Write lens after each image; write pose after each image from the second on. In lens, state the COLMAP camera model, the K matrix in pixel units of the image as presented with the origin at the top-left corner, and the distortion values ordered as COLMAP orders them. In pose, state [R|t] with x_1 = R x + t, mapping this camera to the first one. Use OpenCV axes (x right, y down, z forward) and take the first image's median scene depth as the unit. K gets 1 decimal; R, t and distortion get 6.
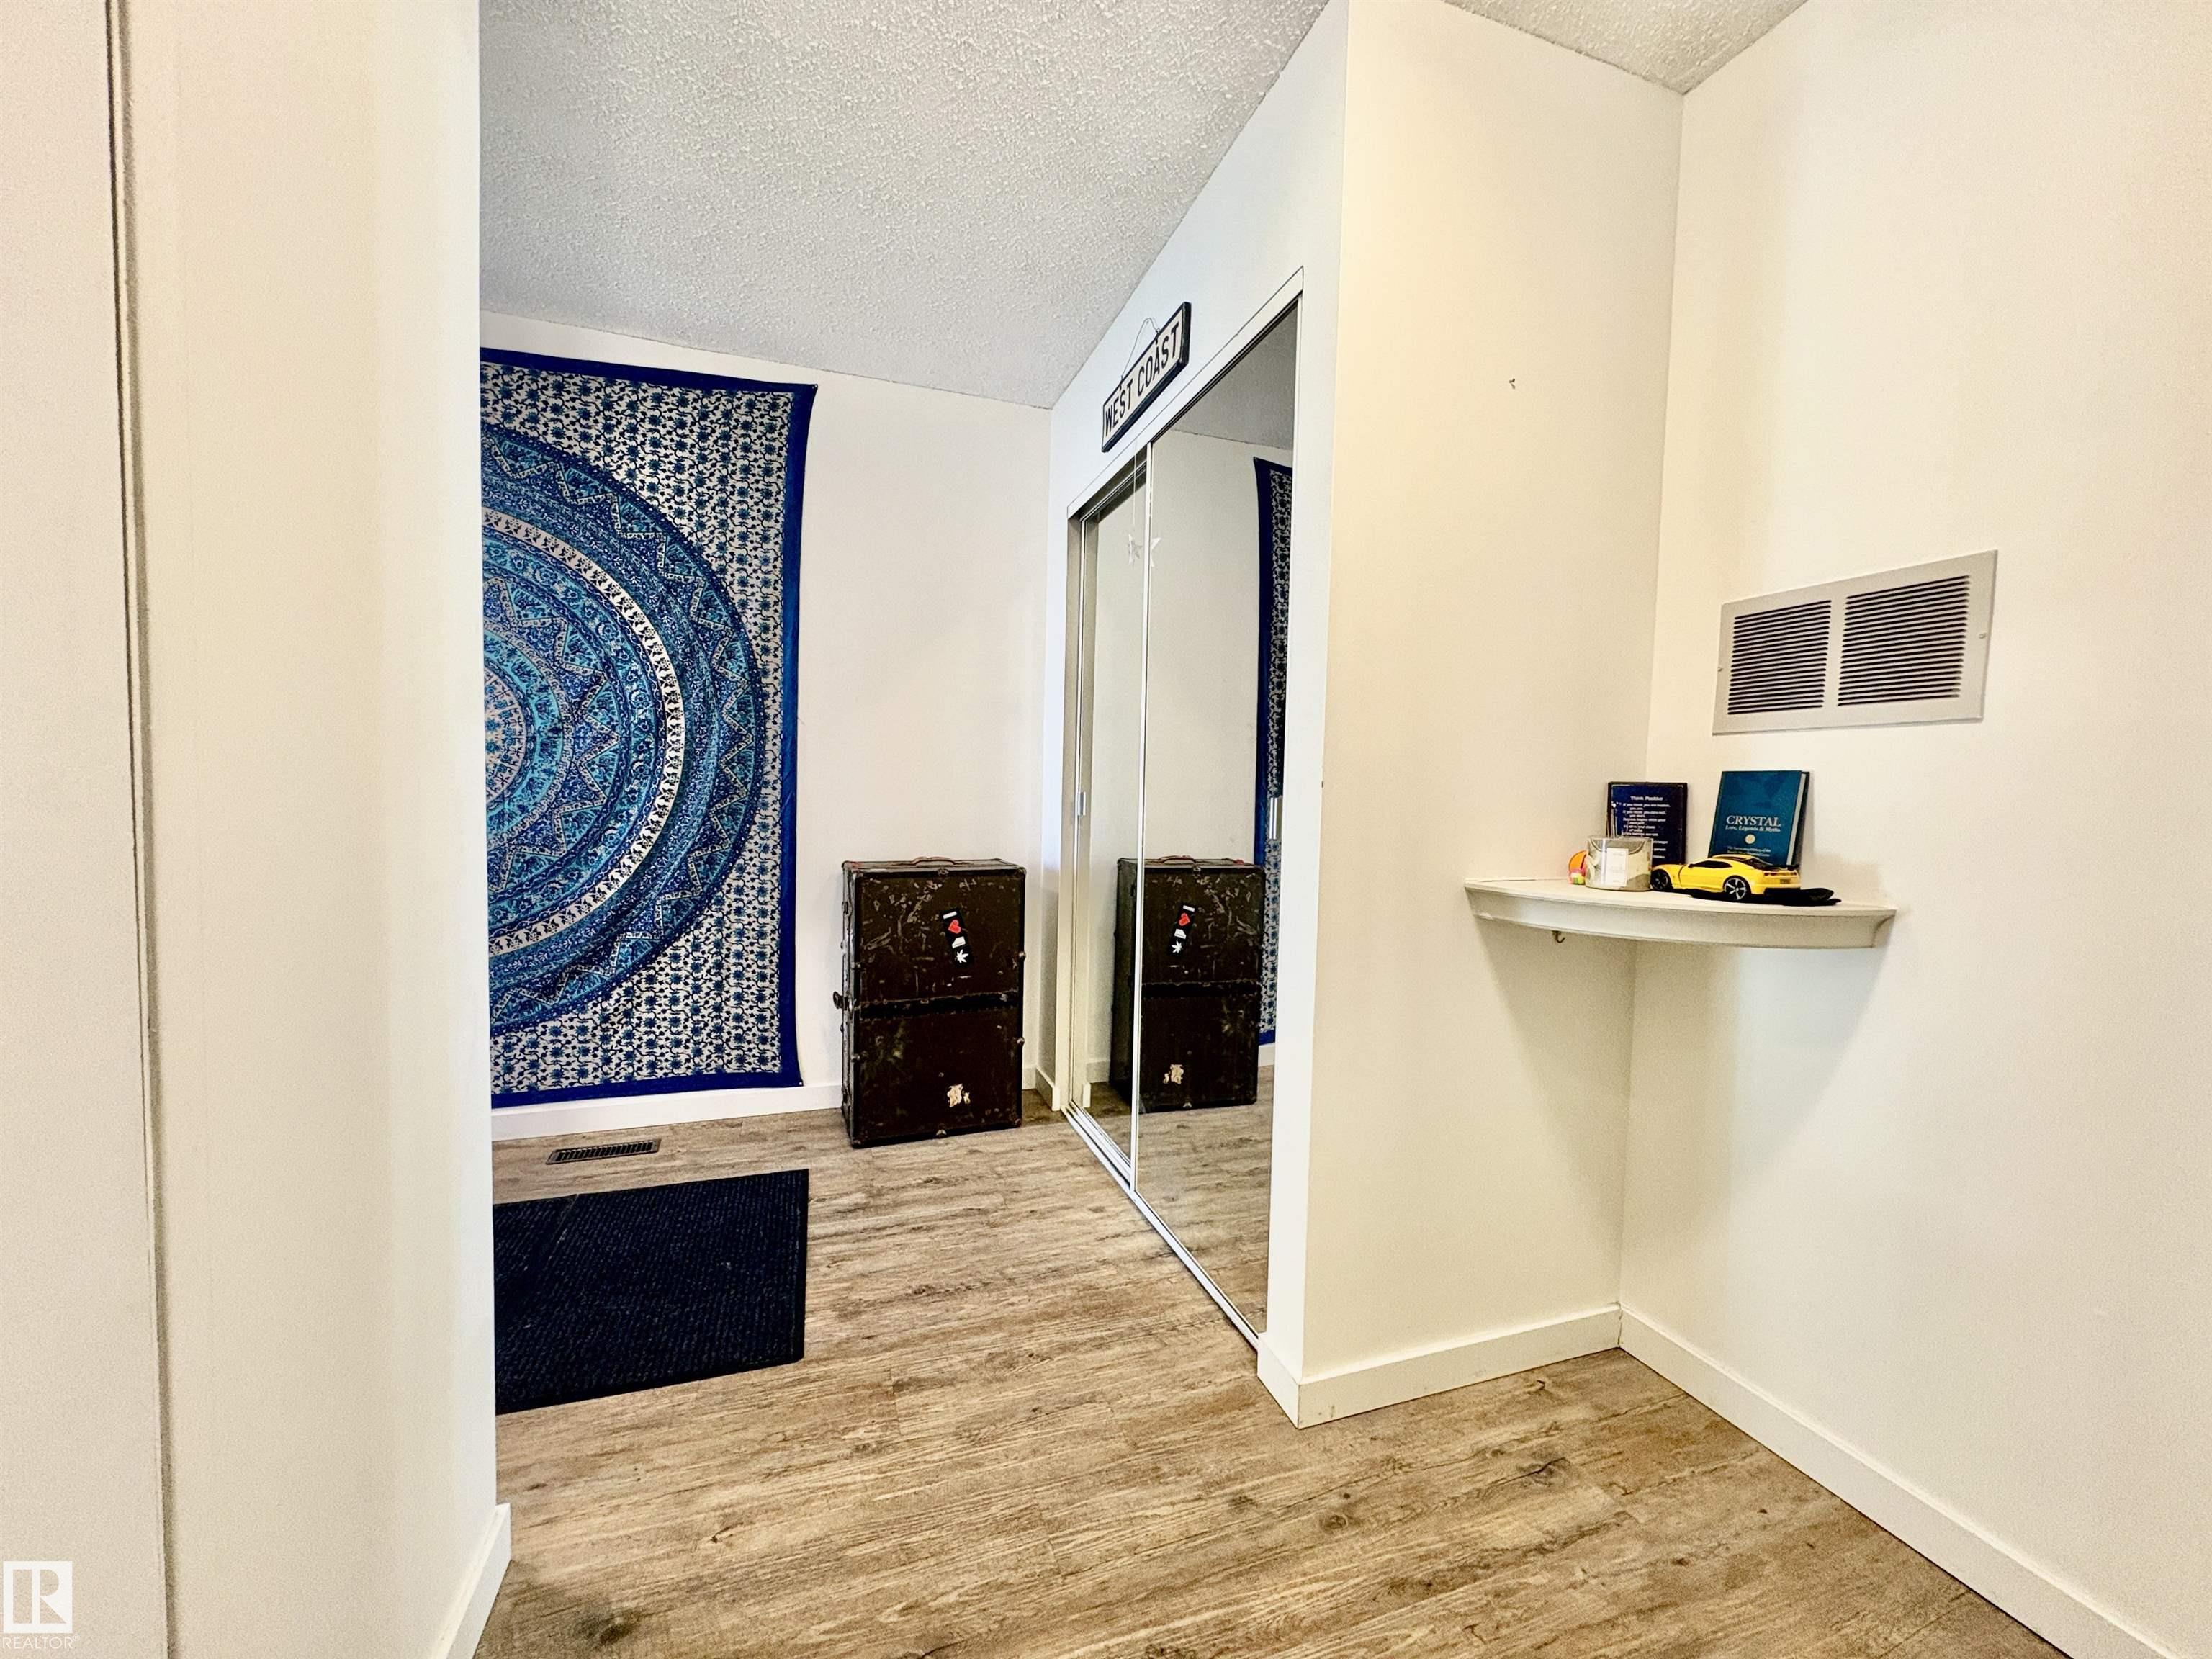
lens RADIAL K [[876.2, 0, 1105.9], [0, 876.2, 832.4], [0, 0, 1]] dist [0.000650, 0.000302]
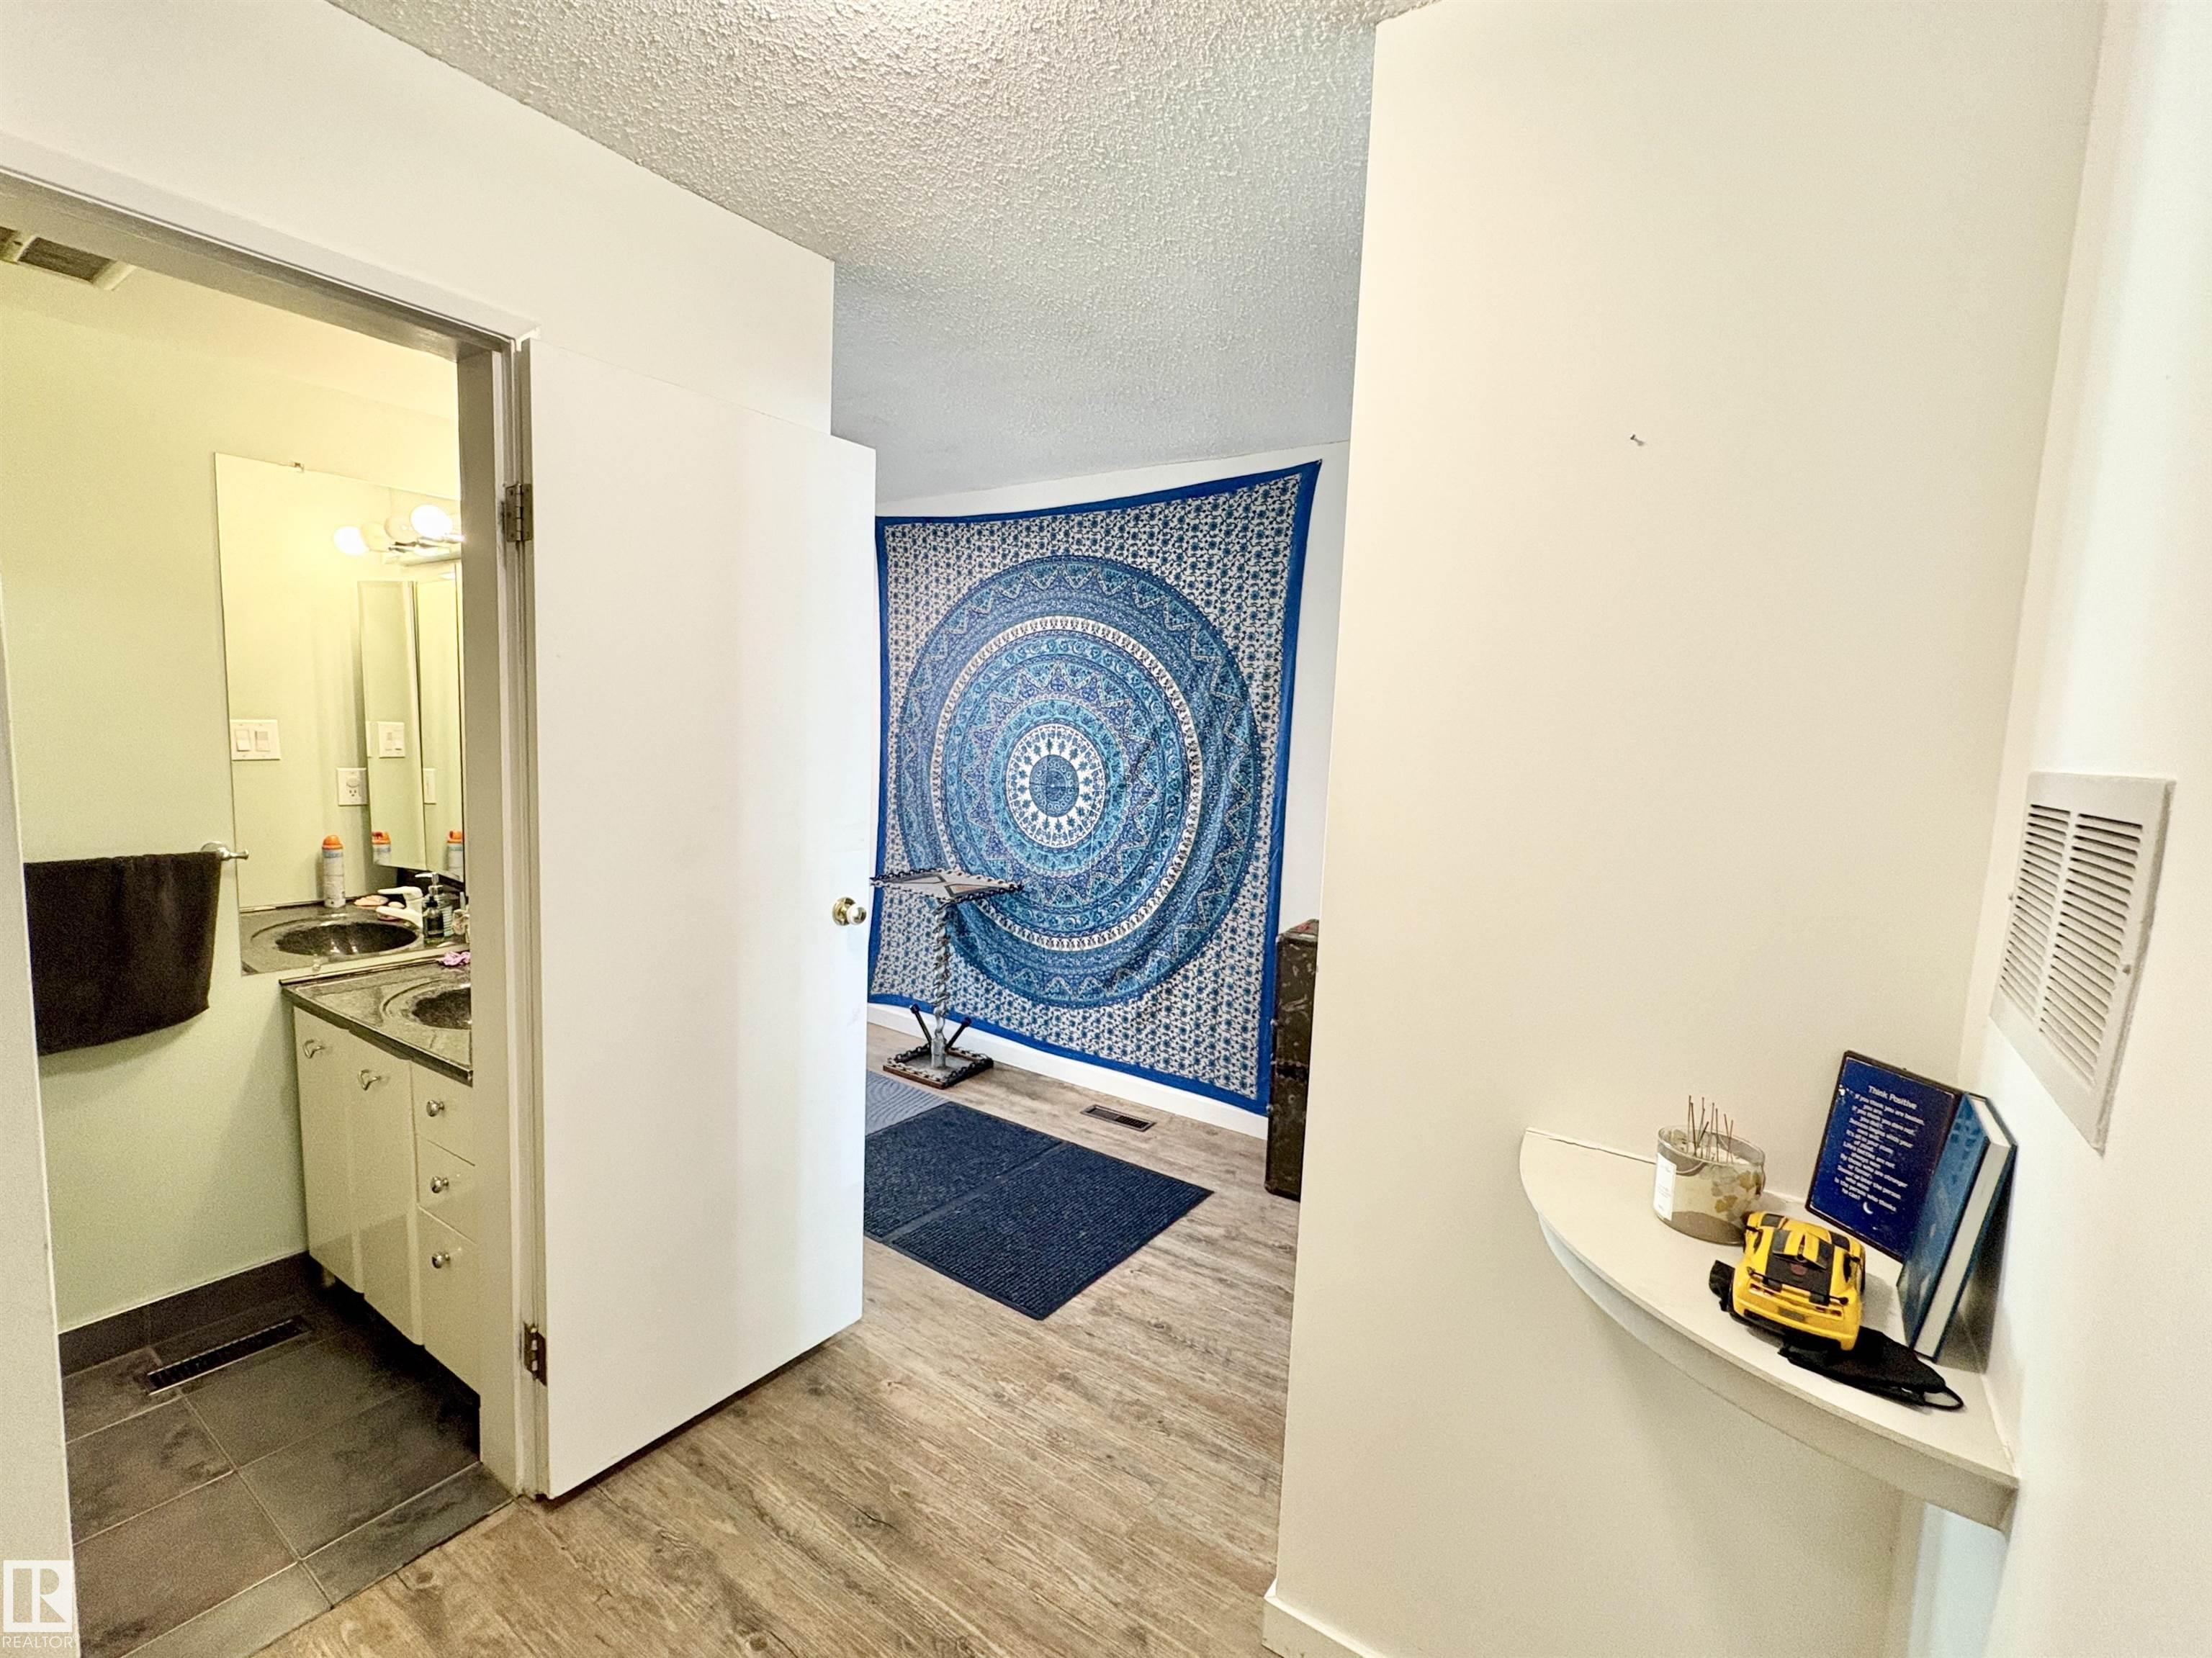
lens RADIAL K [[961.9, 0, 1106.0], [0, 961.9, 829.0], [0, 0, 1]] dist [0.000423, 0.000155]
pose [[0.593643, 0.085767, -0.800145, 0.483306], [-0.067425, 0.996109, 0.056749, -0.128425], [0.801899, 0.020261, 0.597116, 0.132716]]
